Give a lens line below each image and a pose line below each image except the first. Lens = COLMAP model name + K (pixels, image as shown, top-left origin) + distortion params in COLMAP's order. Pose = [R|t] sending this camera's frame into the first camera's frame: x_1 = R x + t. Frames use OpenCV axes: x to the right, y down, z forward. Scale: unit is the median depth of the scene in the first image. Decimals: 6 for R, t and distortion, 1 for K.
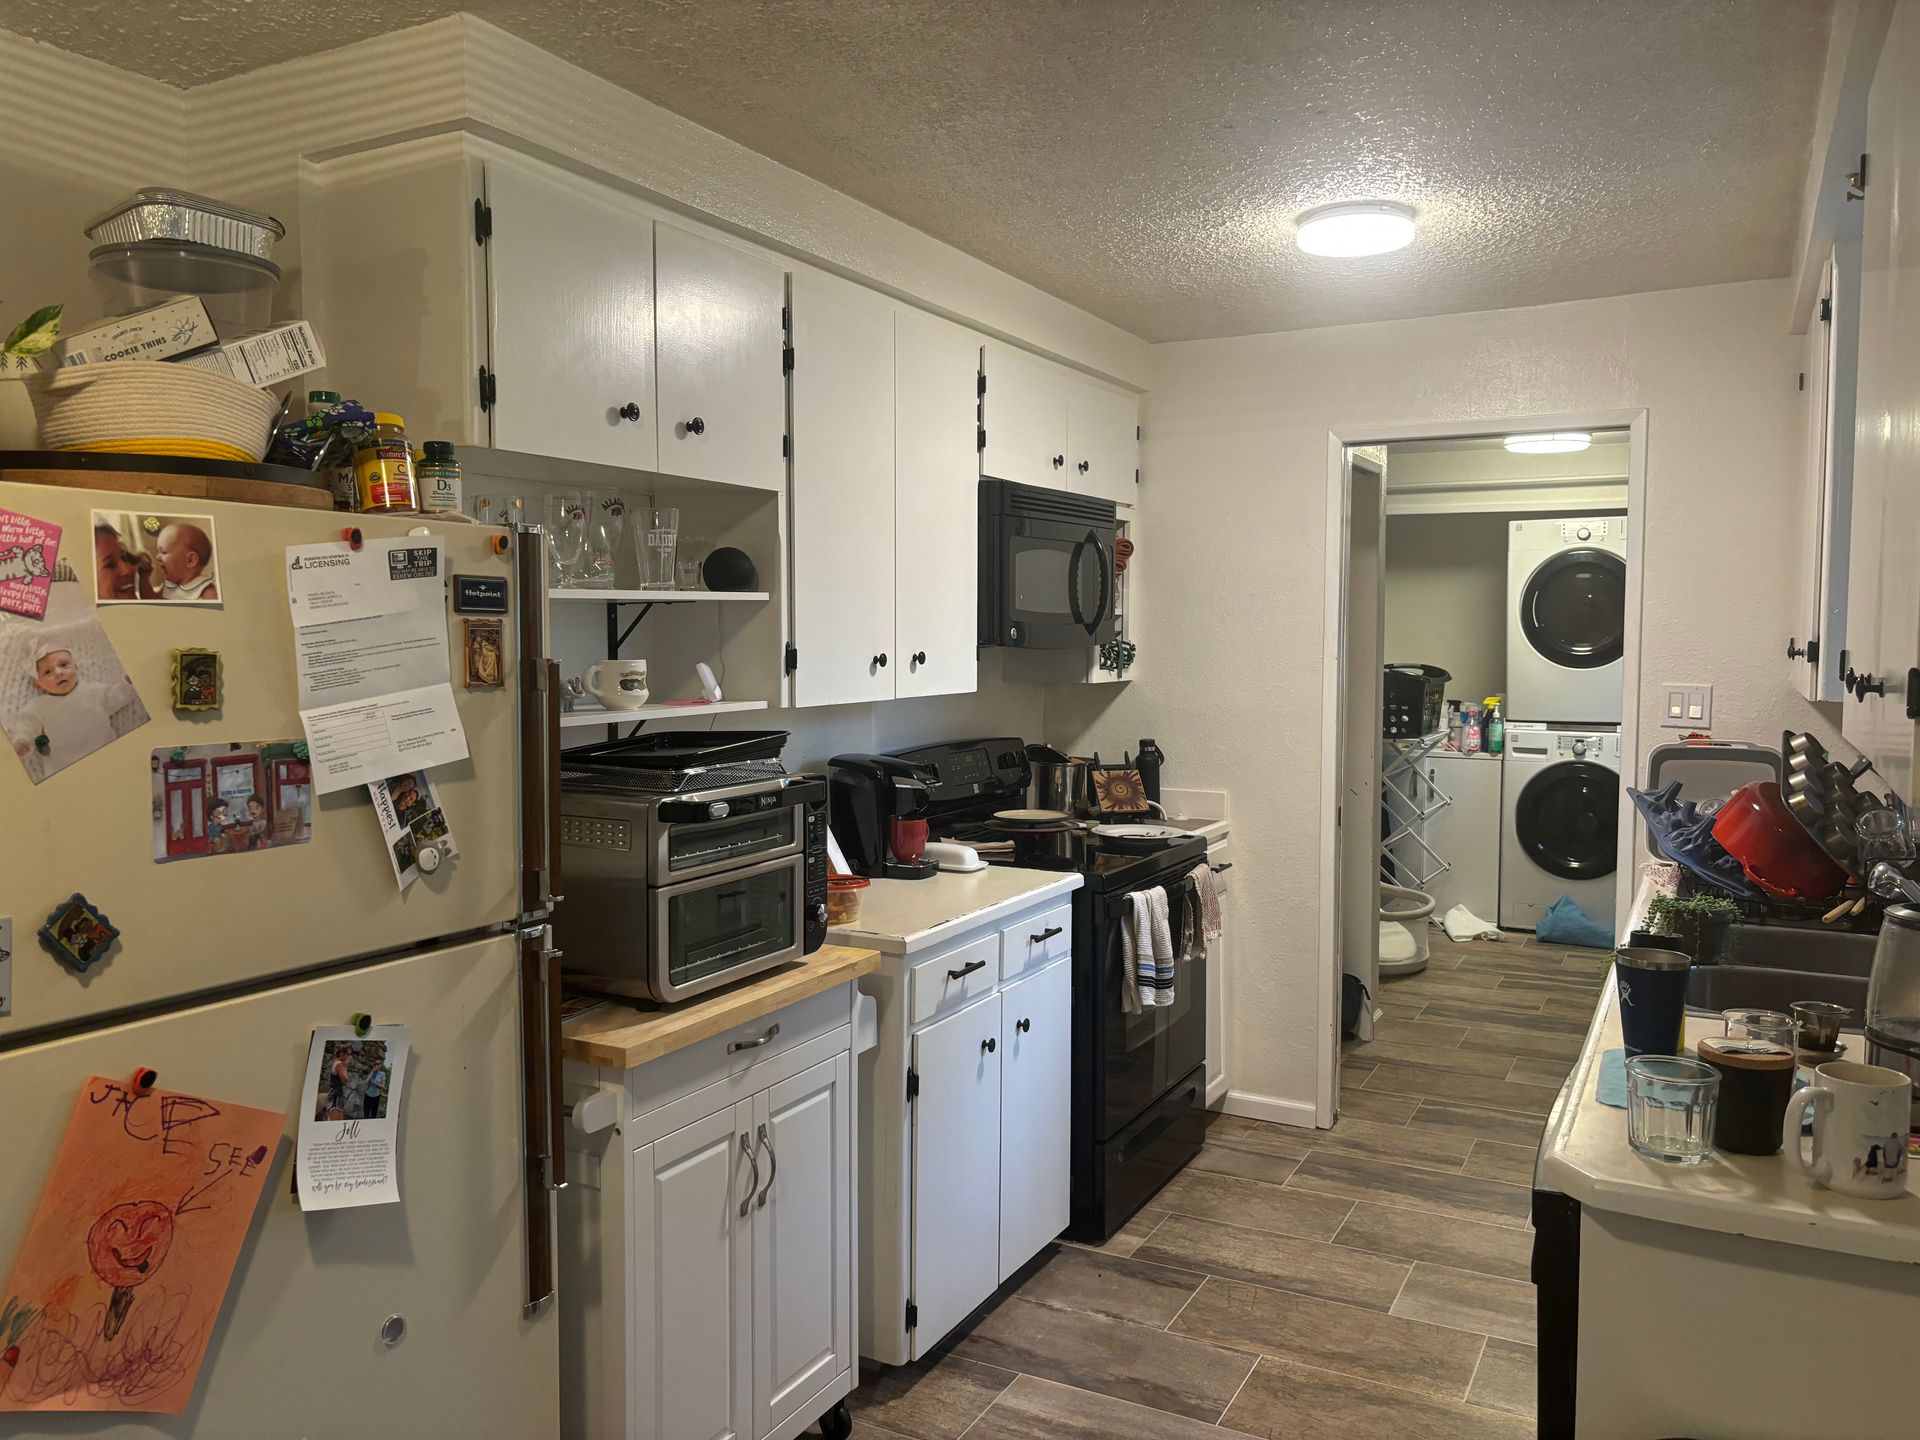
lens RADIAL K [[1451.6, 0, 959.4], [0, 1451.6, 725.8], [0, 0, 1]] dist [0.007925, 0.000184]
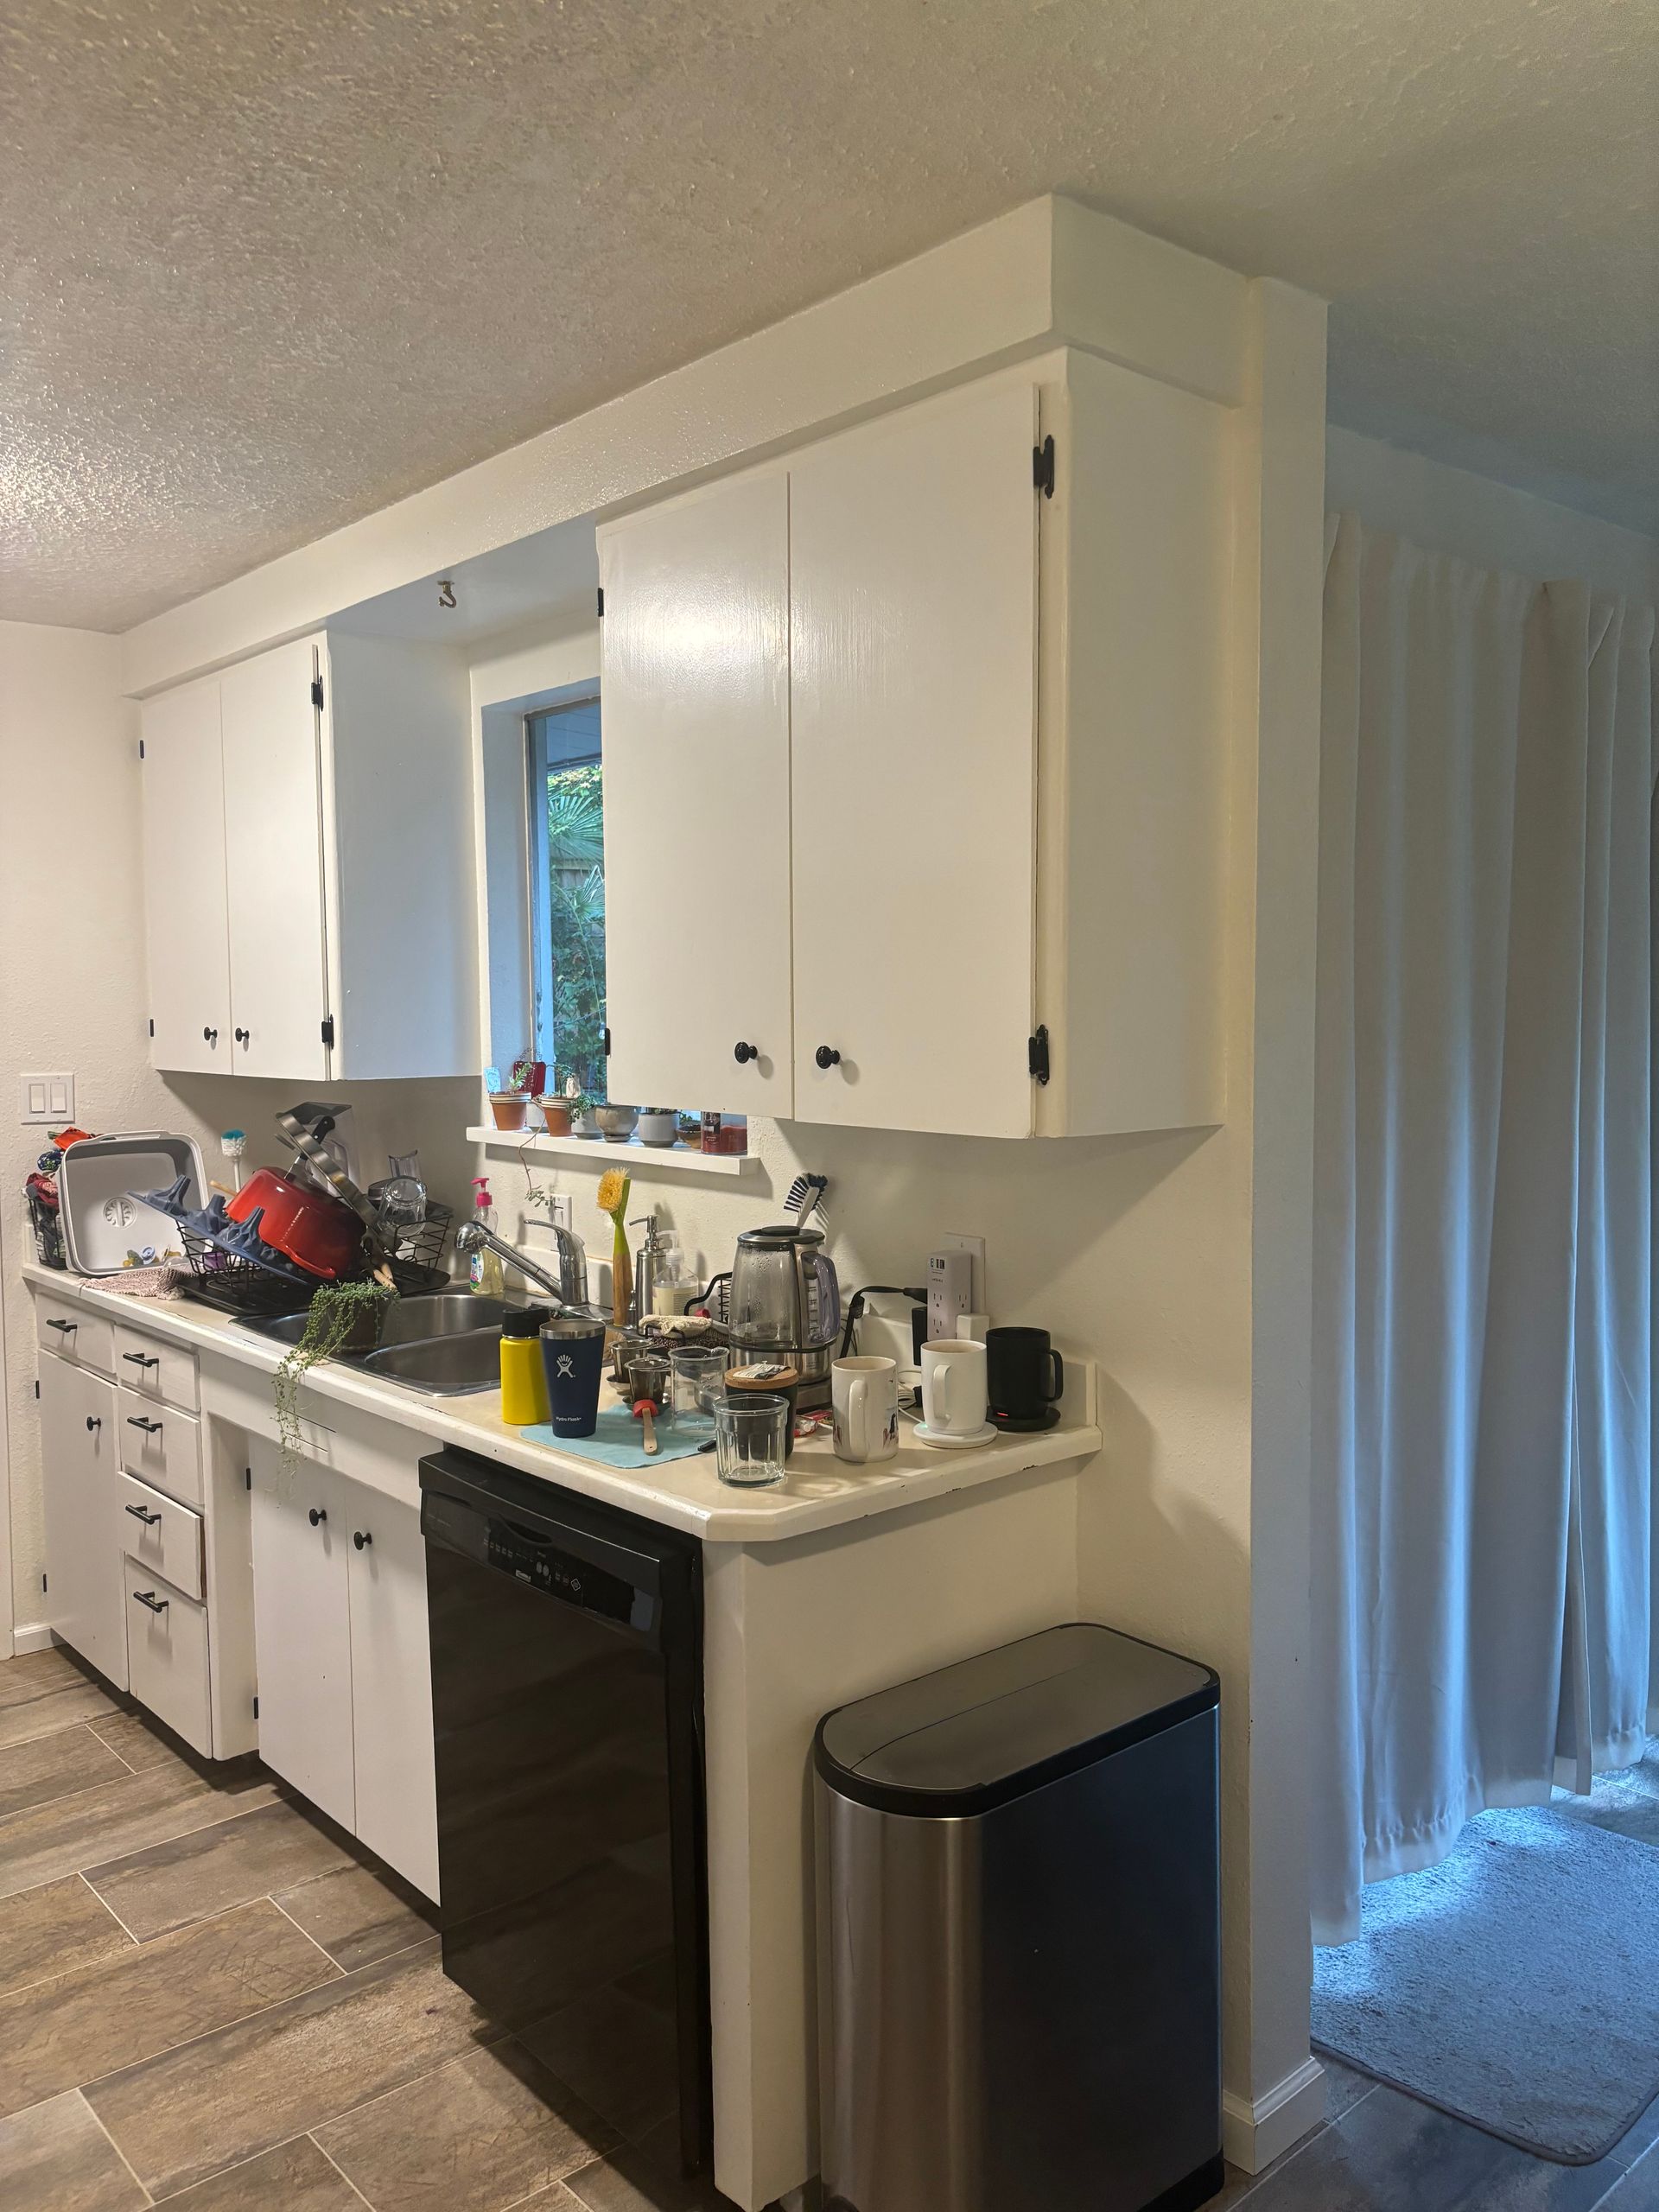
lens RADIAL K [[1672.3, 0, 826.3], [0, 1672.3, 1098.3], [0, 0, 1]] dist [0.007925, 0.000184]
pose [[0.357594, -0.060642, 0.931906, -0.712139], [0.072520, 0.996679, 0.037030, -0.043952], [-0.931057, 0.054340, 0.360805, 0.499303]]
